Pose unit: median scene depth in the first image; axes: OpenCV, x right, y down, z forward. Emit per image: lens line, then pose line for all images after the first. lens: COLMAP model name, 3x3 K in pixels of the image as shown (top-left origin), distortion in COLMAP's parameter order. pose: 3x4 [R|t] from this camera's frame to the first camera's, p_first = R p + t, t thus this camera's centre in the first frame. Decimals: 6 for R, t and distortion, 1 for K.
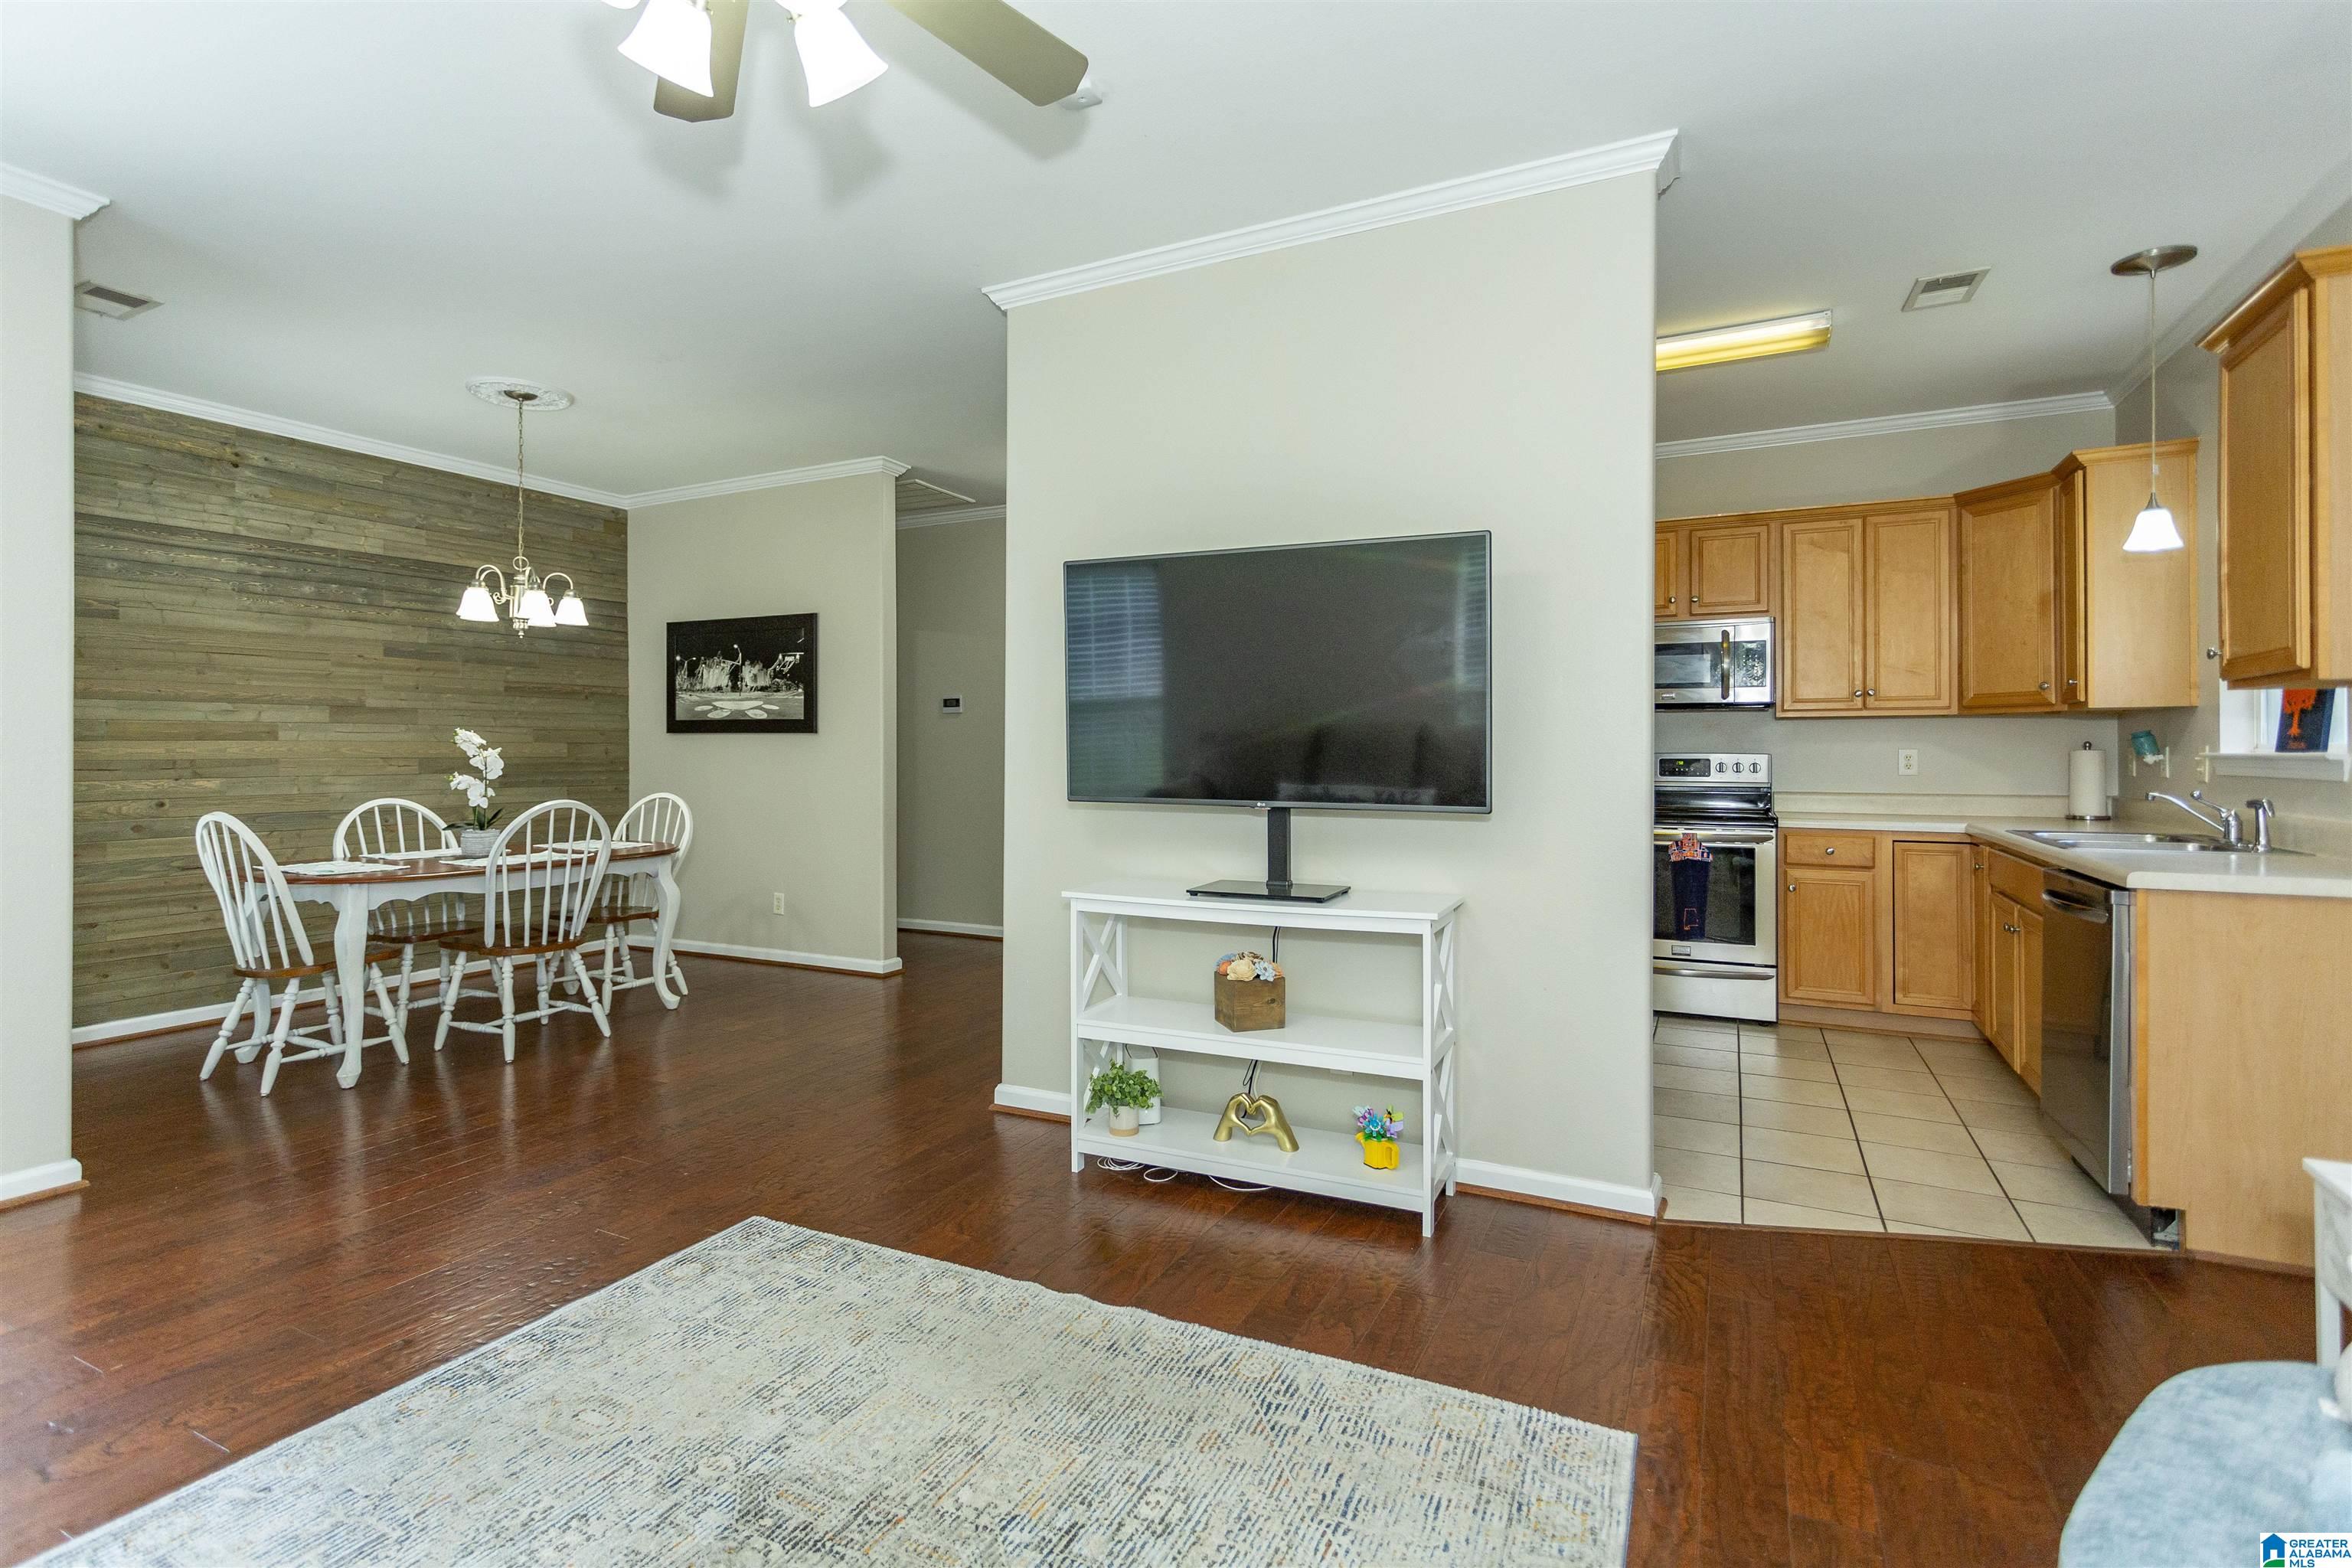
lens RADIAL K [[1112.3, 0, 1169.3], [0, 1112.3, 747.5], [0, 0, 1]] dist [0.004703, 0.001278]
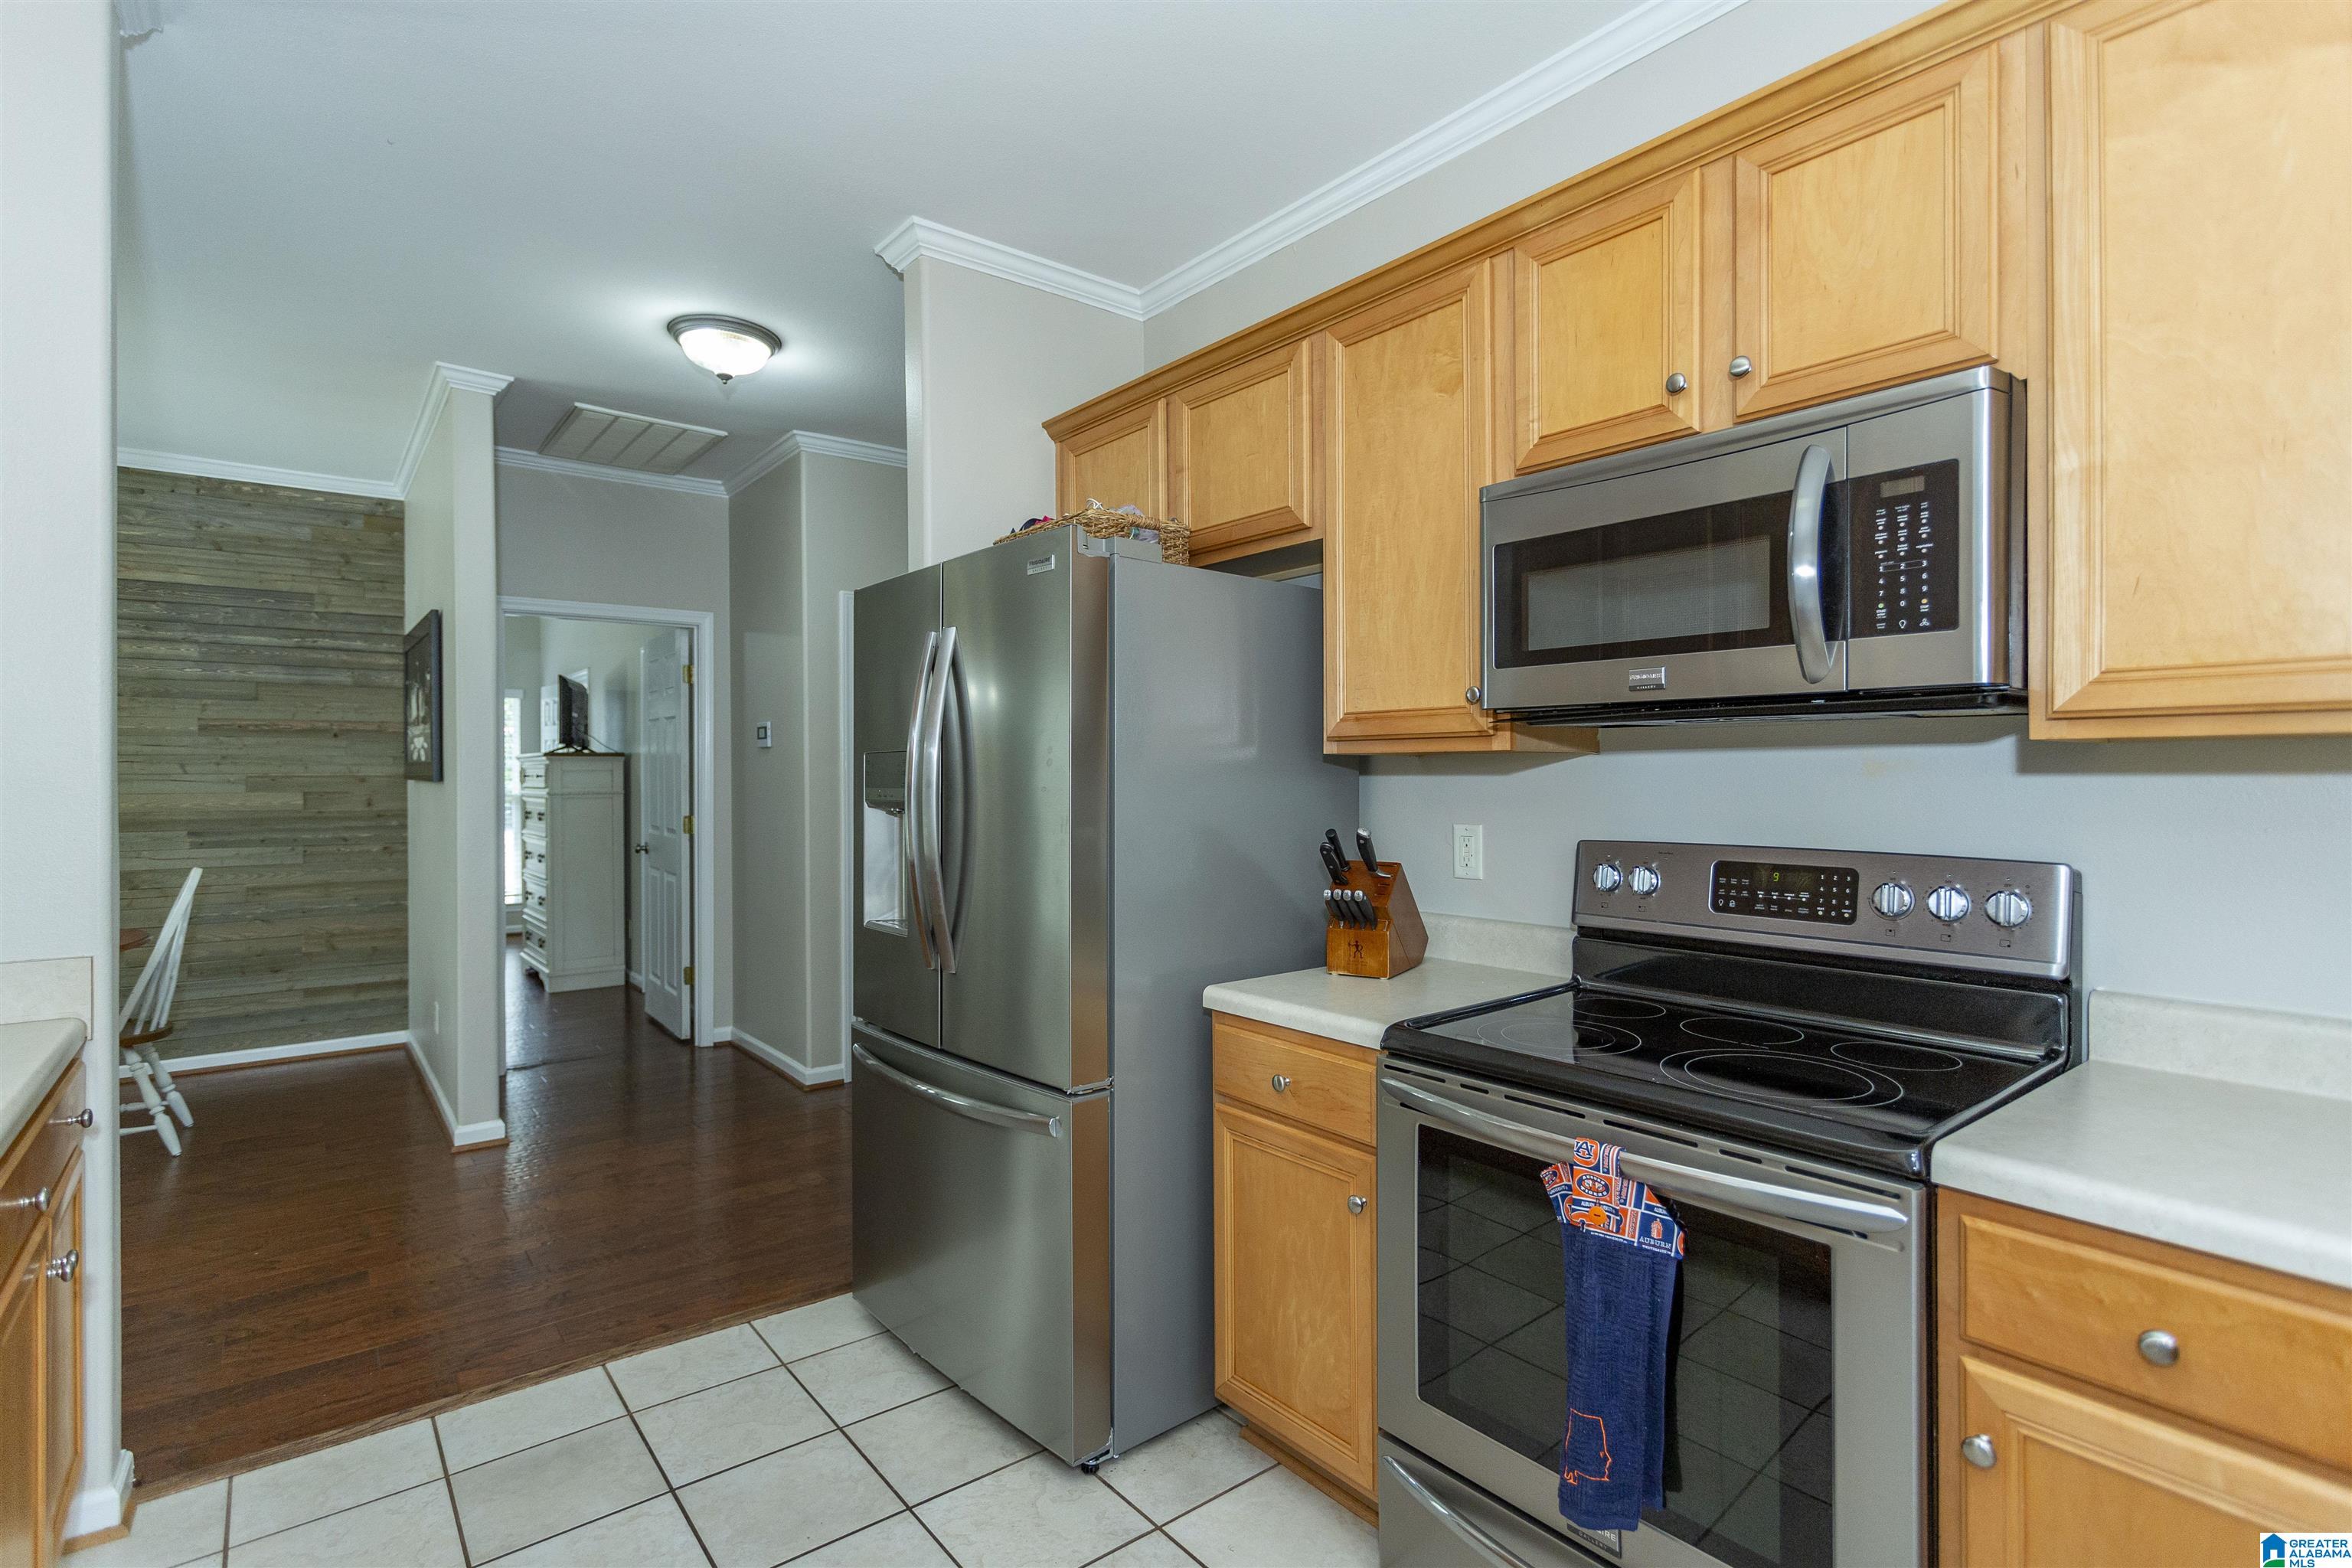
lens RADIAL K [[1112.3, 0, 1173.3], [0, 1112.3, 783.5], [0, 0, 1]] dist [0.004703, 0.001278]
pose [[0.901847, 0.002629, -0.432048, 0.486075], [0.001957, 0.999946, 0.010170, -0.022924], [0.432051, -0.010017, 0.901793, 0.694145]]
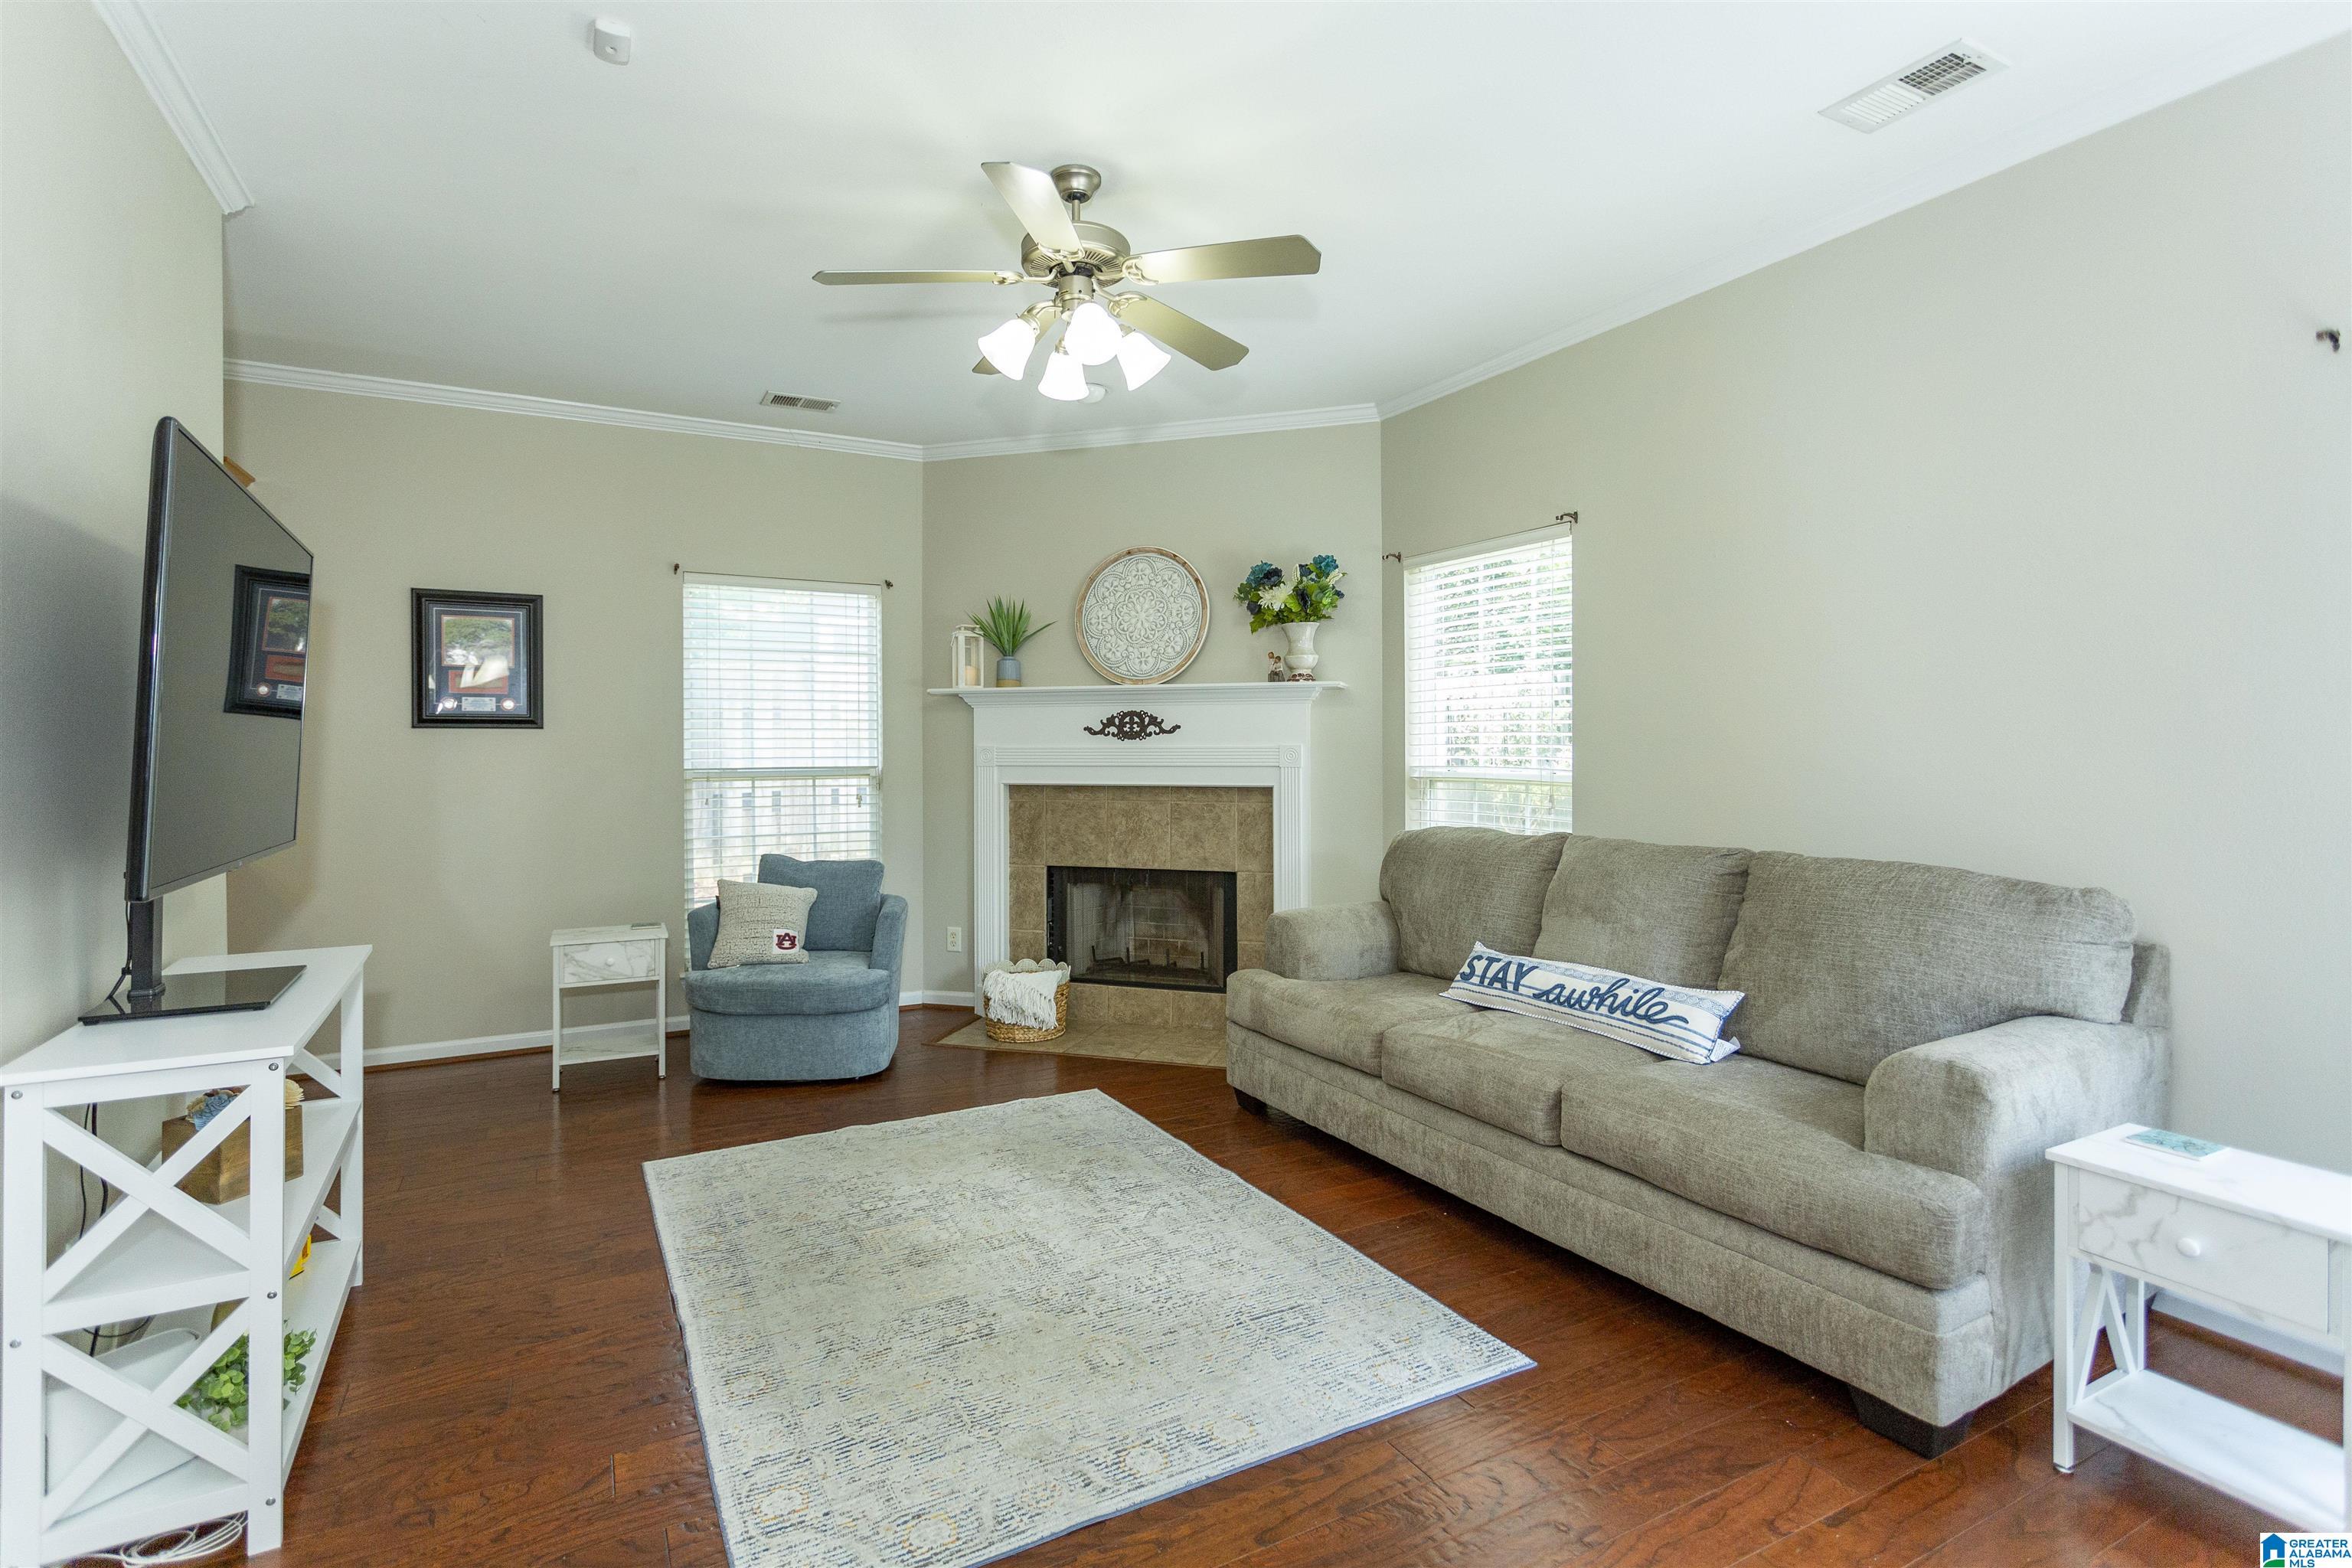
lens RADIAL K [[1112.3, 0, 1166.9], [0, 1112.3, 749.5], [0, 0, 1]] dist [0.004703, 0.001278]
pose [[-0.818188, 0.002941, 0.574944, -0.487012], [0.000960, 0.999993, -0.003749, -0.009797], [-0.574950, -0.002515, -0.818185, 0.756729]]
